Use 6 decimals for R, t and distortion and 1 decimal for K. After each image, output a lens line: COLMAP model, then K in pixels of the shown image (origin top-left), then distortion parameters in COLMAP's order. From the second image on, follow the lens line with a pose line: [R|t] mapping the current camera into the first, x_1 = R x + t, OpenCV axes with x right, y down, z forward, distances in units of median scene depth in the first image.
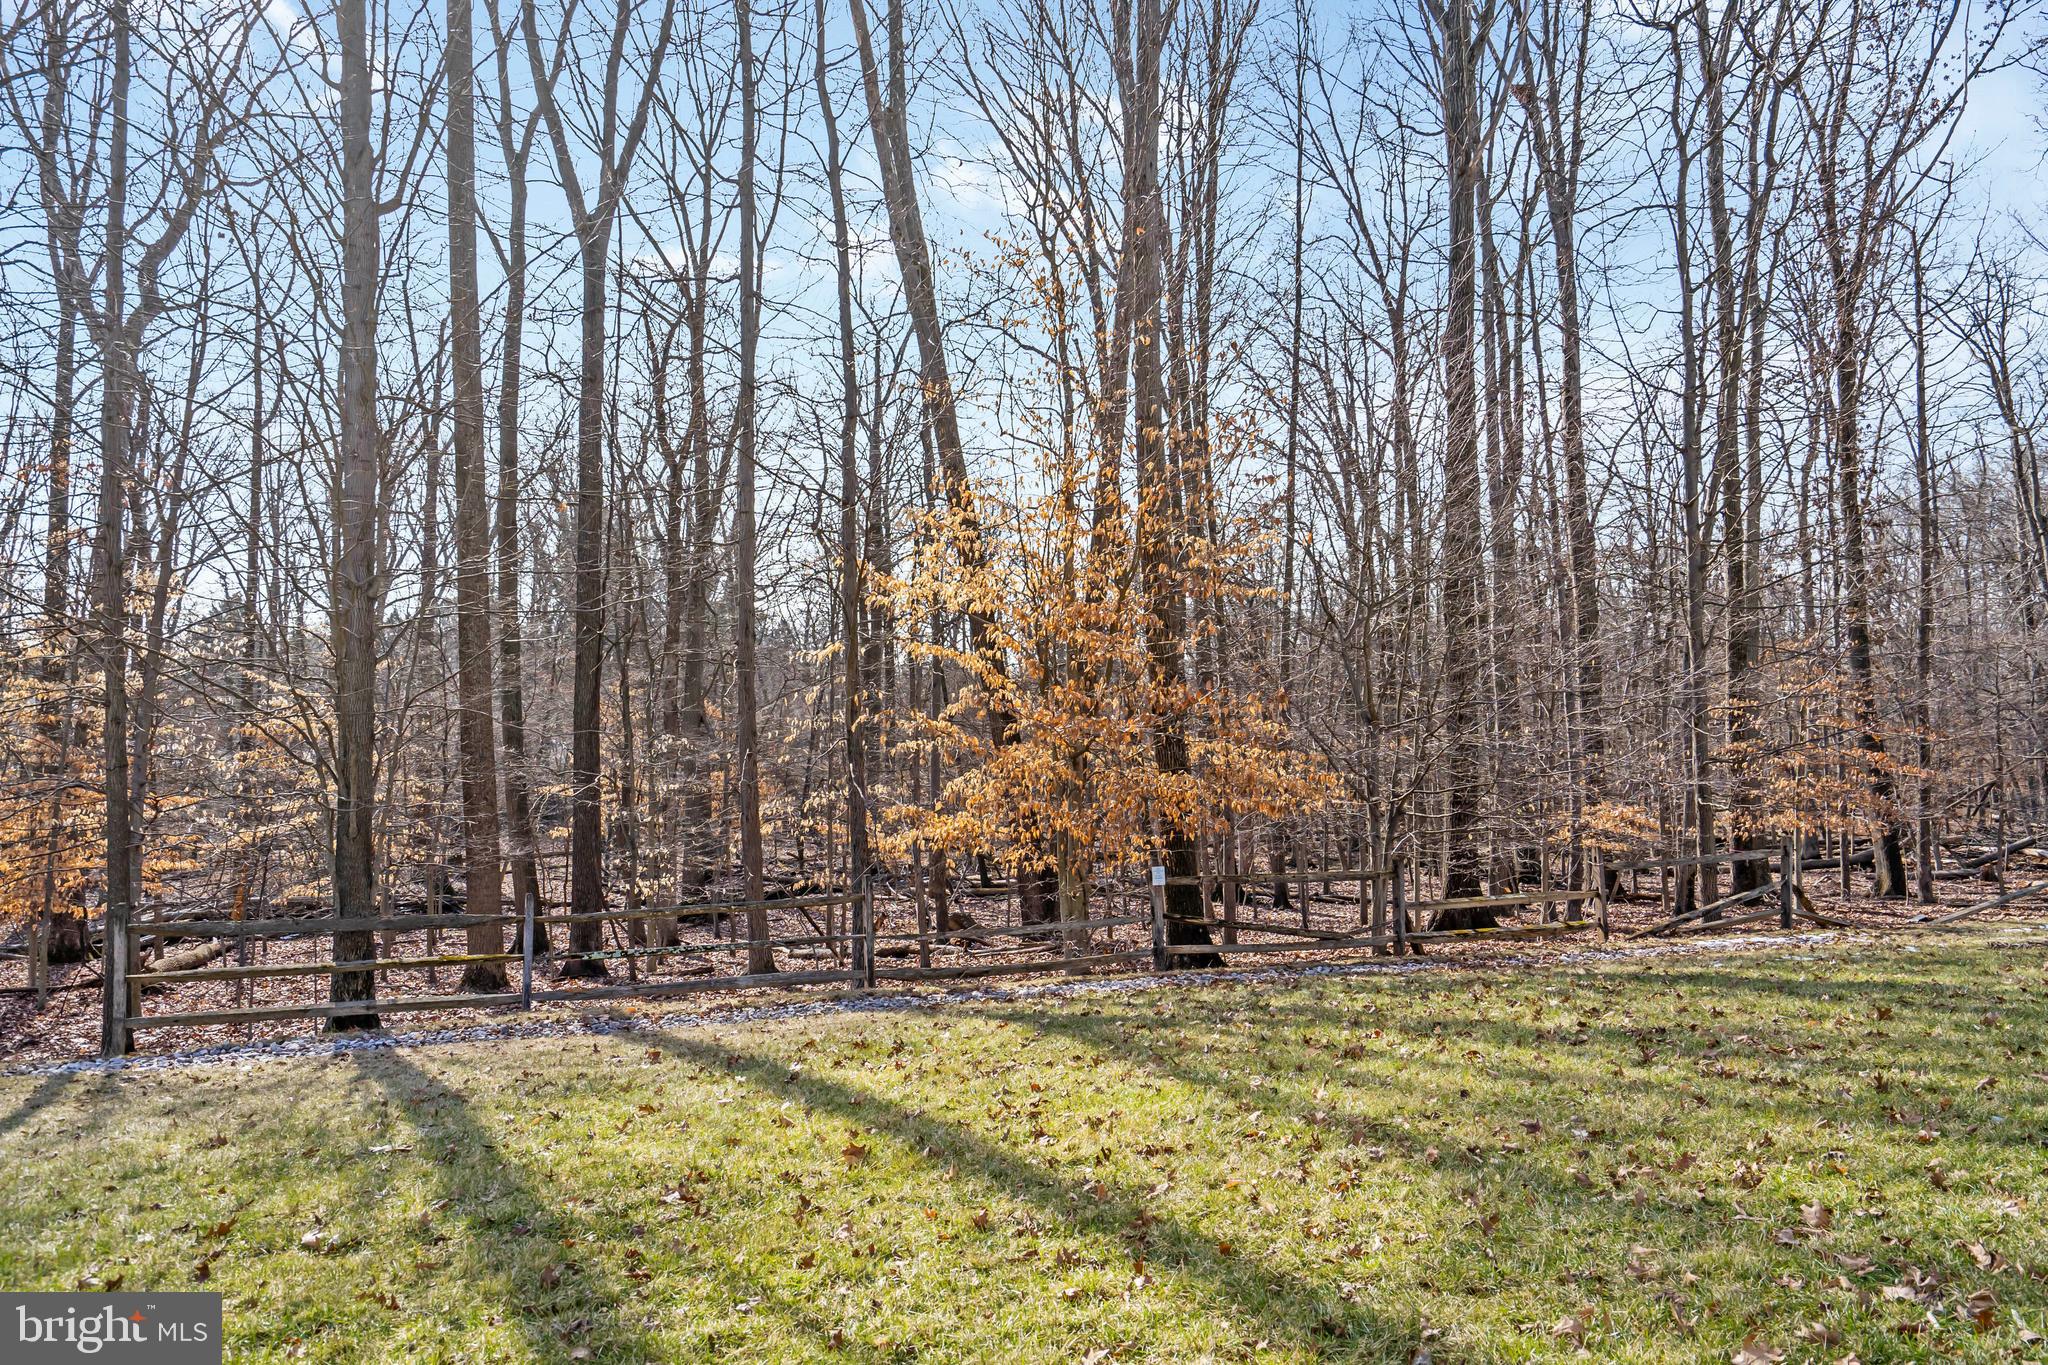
lens RADIAL K [[1410.6, 0, 1018.1], [0, 1410.6, 686.7], [0, 0, 1]] dist [0.004322, -0.003088]
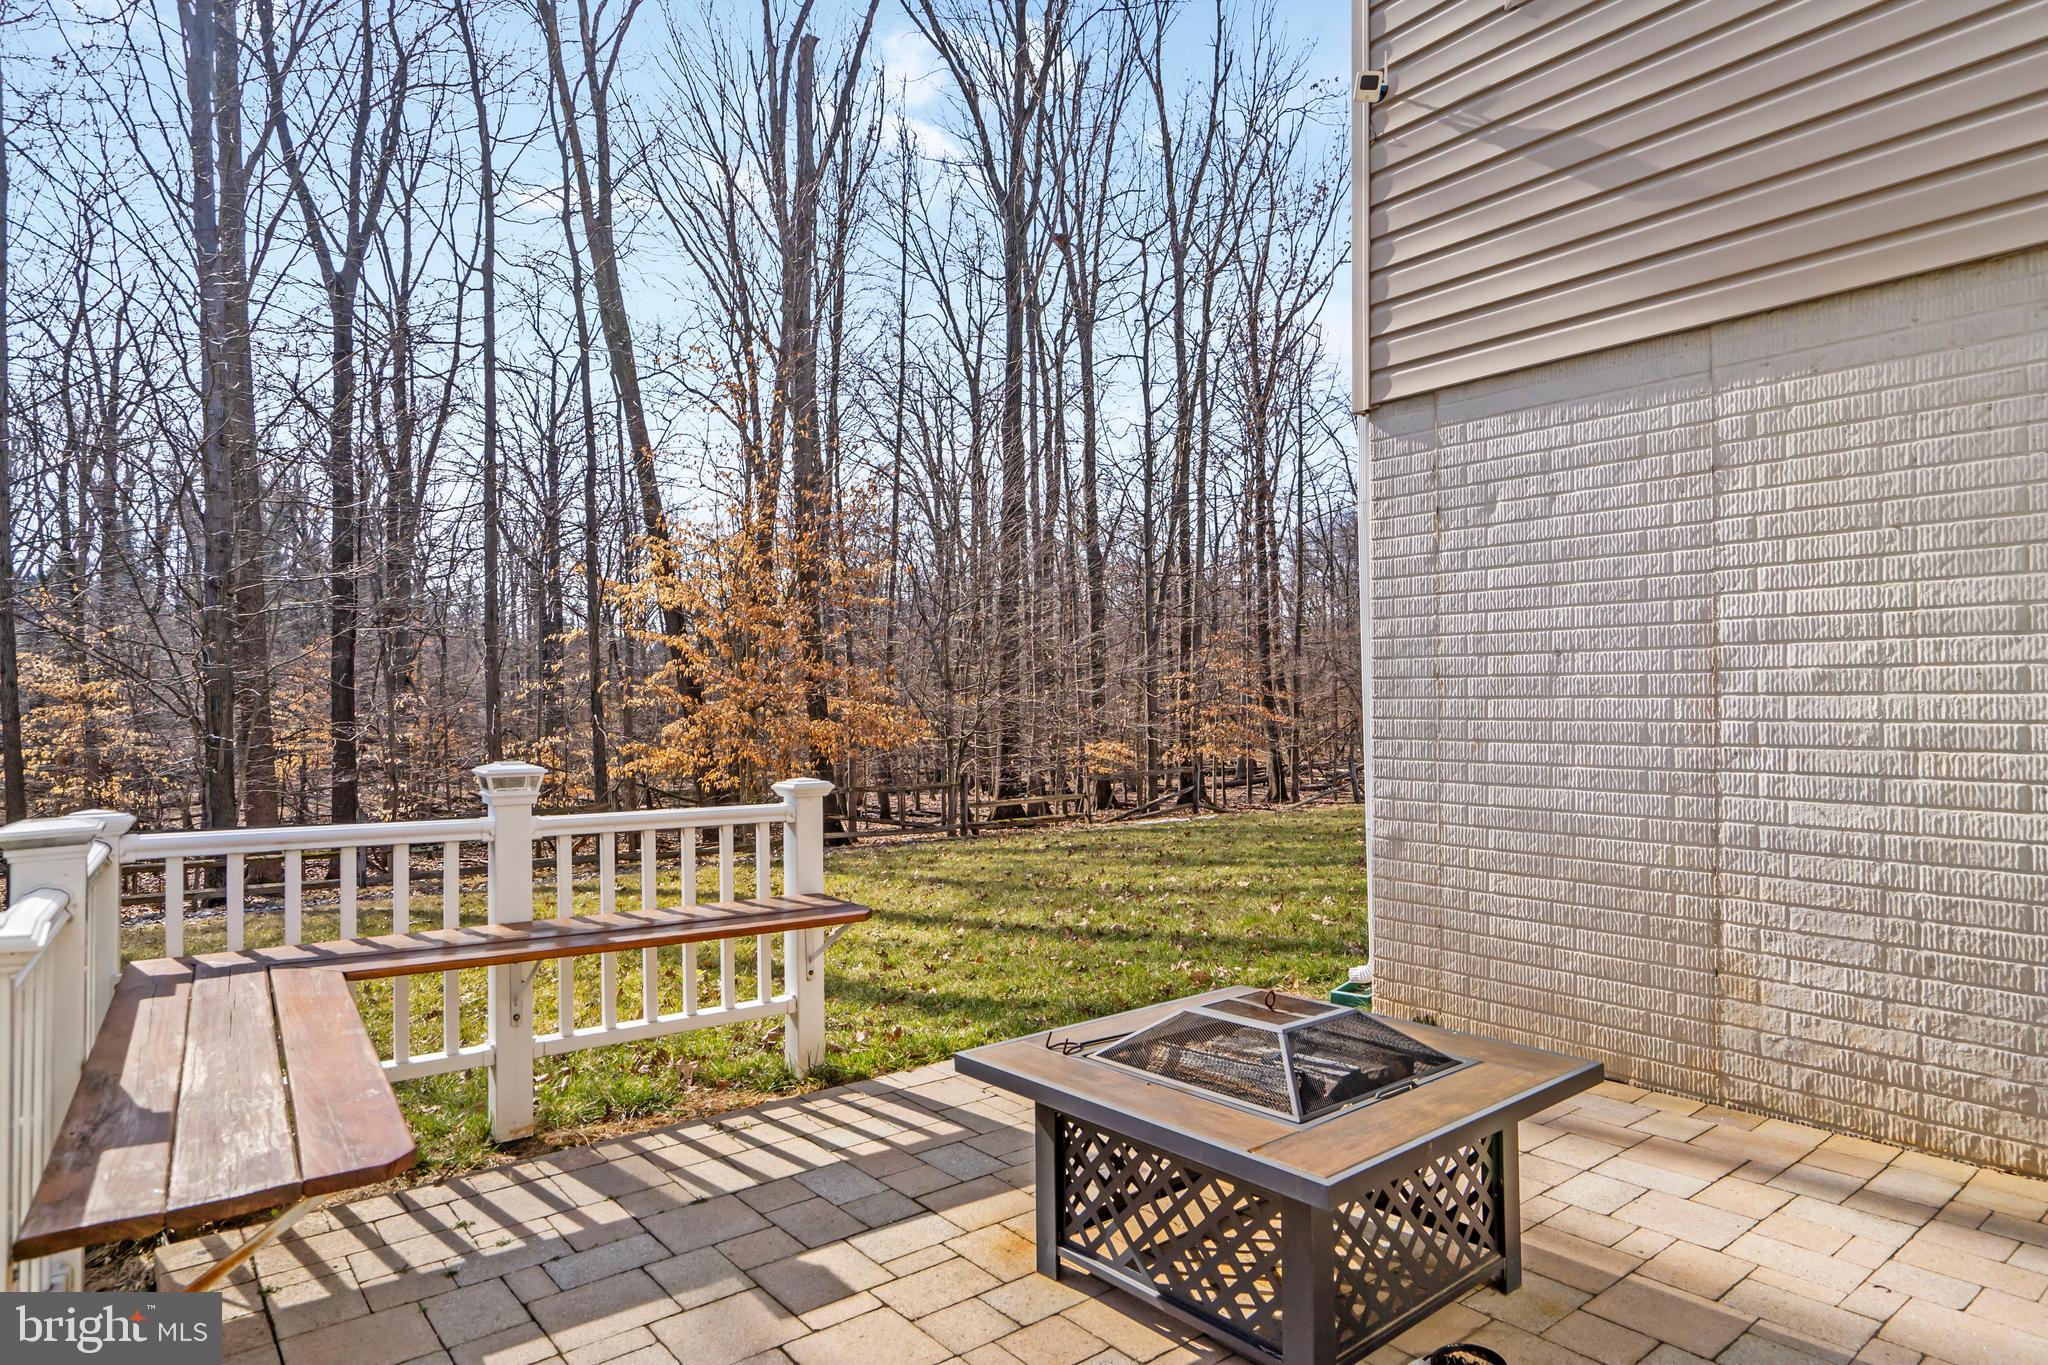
lens RADIAL K [[1195.9, 0, 1023.6], [0, 1195.9, 682.1], [0, 0, 1]] dist [0.038042, 0.000736]
pose [[0.954766, 0.005387, 0.297311, -0.032568], [-0.012834, 0.999651, 0.023101, -0.006268], [-0.297083, -0.025871, 0.954501, -0.146985]]
